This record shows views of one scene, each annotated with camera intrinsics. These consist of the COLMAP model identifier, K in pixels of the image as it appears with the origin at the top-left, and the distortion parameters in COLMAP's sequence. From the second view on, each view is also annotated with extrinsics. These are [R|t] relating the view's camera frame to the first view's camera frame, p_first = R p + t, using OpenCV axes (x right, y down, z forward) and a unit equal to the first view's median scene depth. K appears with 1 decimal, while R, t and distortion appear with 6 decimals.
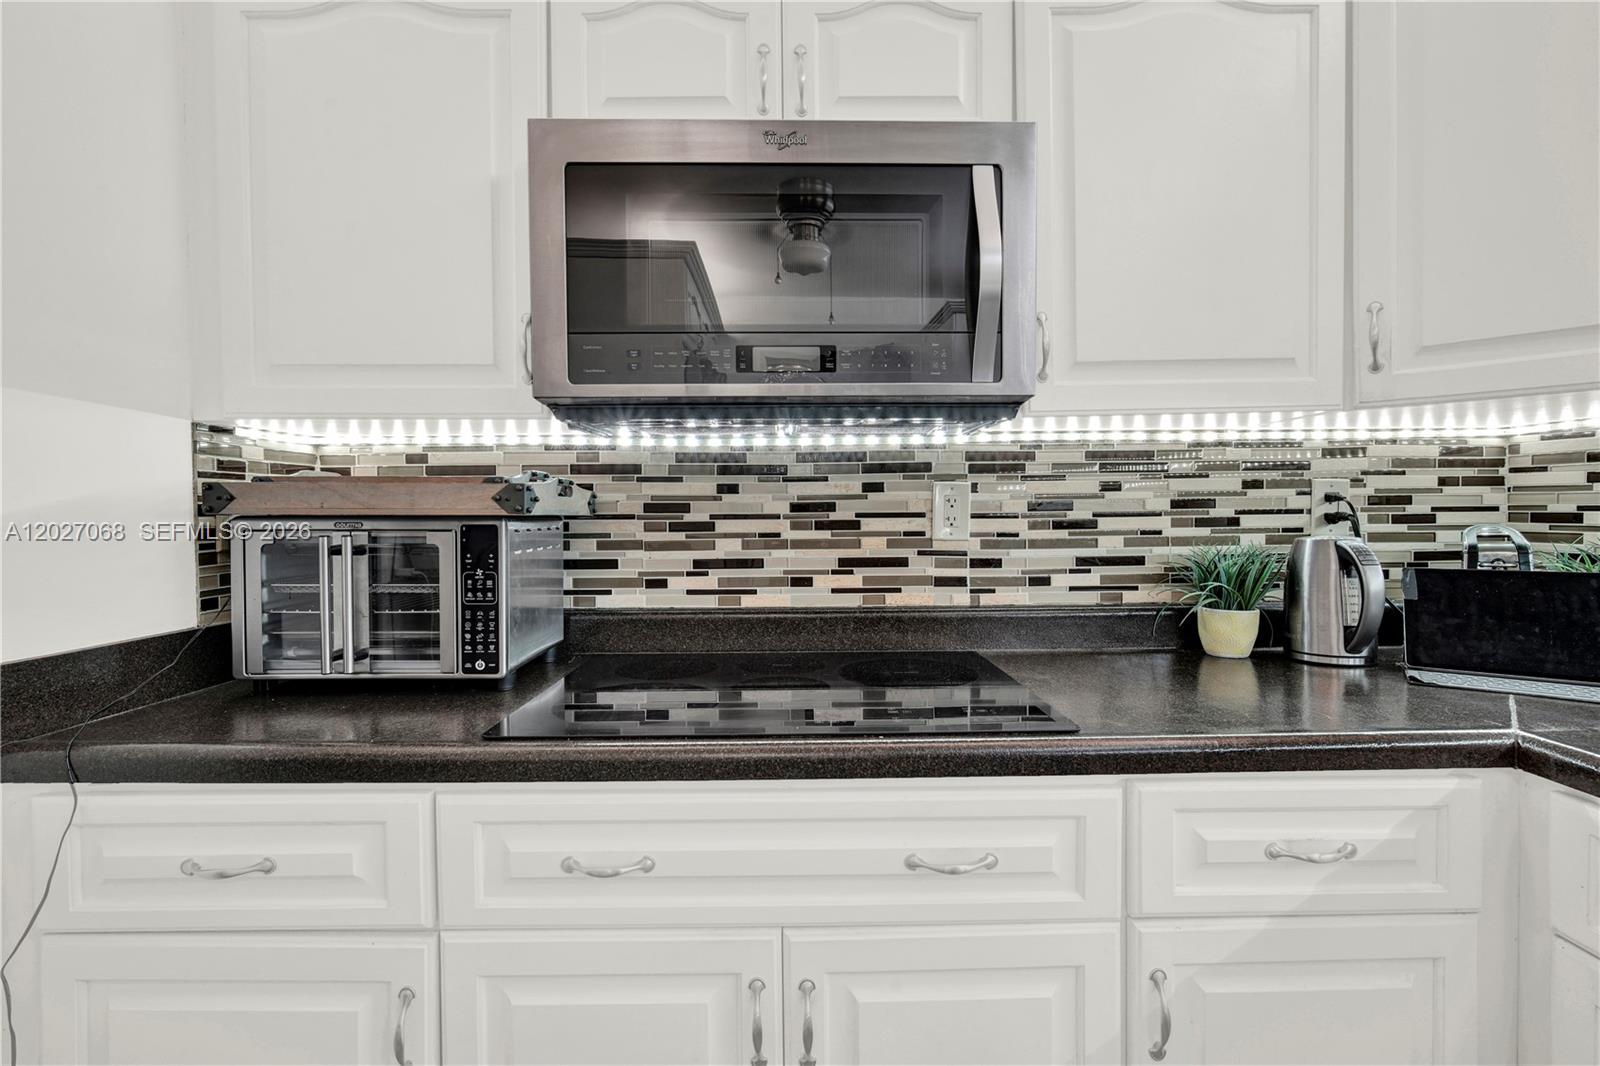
lens RADIAL K [[872.5, 0, 802.9], [0, 872.5, 527.8], [0, 0, 1]] dist [-0.019818, -0.000949]
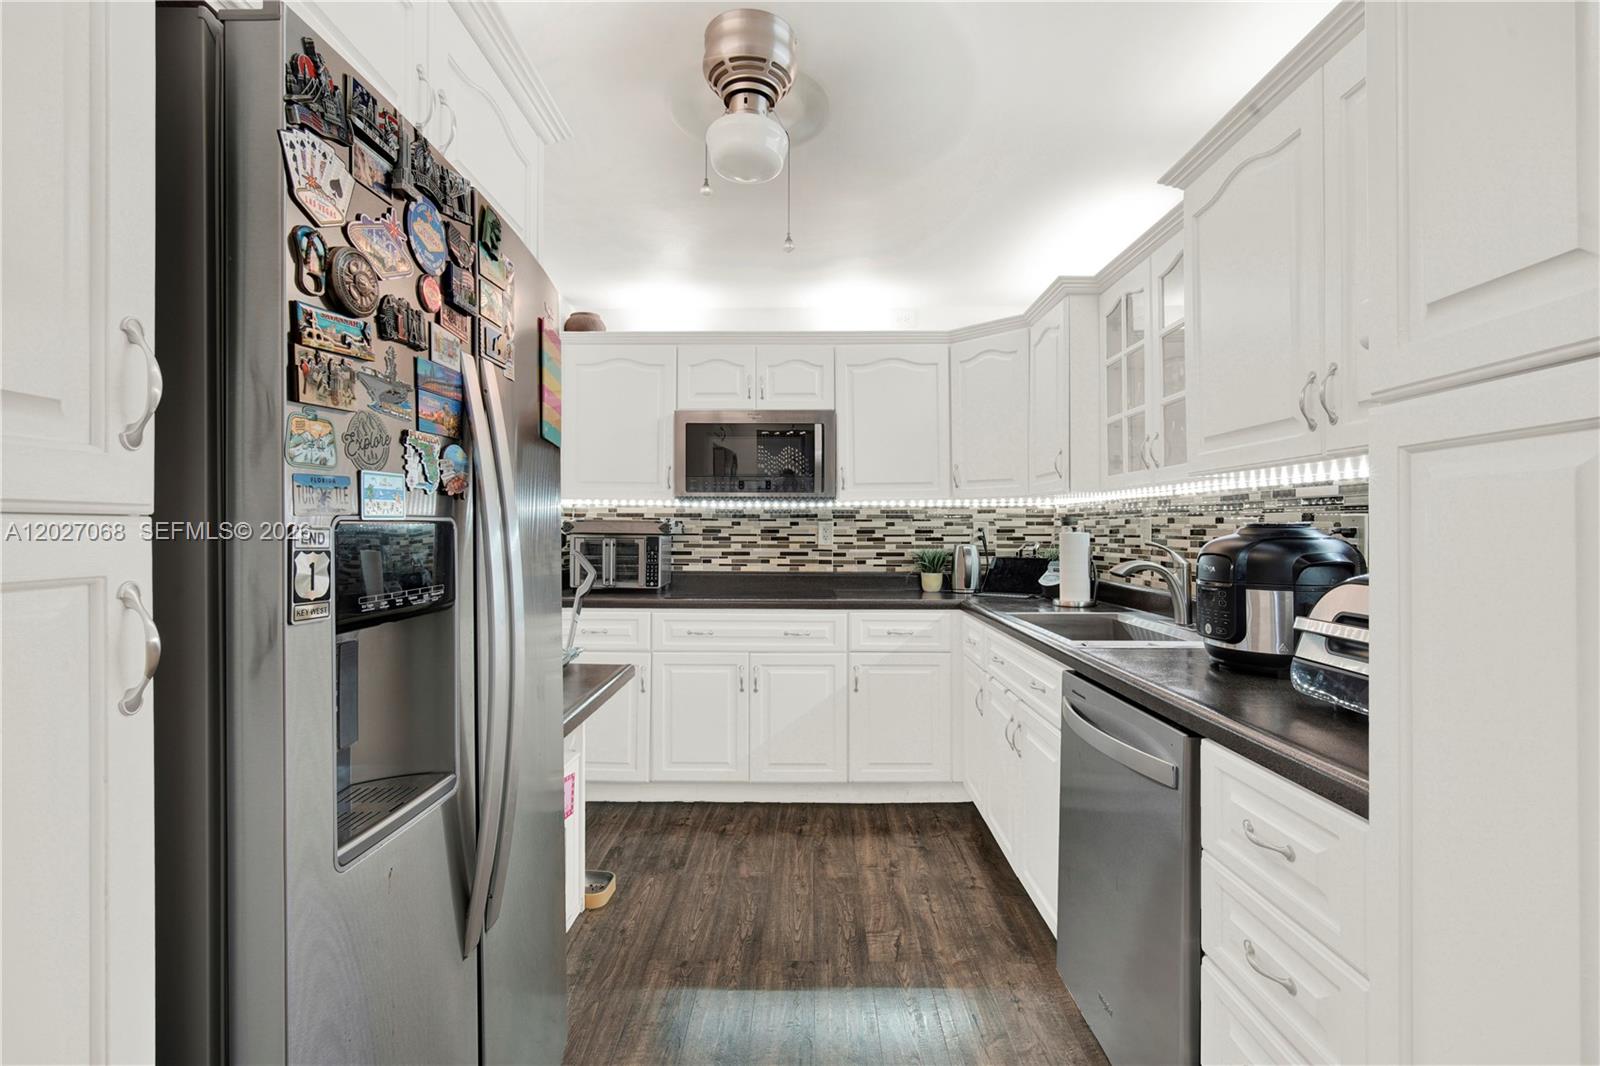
lens RADIAL K [[714.5, 0, 797.6], [0, 714.5, 525.0], [0, 0, 1]] dist [-0.016114, 0.006763]
pose [[0.999928, 0.011239, -0.004141, 0.098431], [-0.011338, 0.999629, -0.024760, 0.007736], [0.003861, 0.024805, 0.999685, -1.045330]]
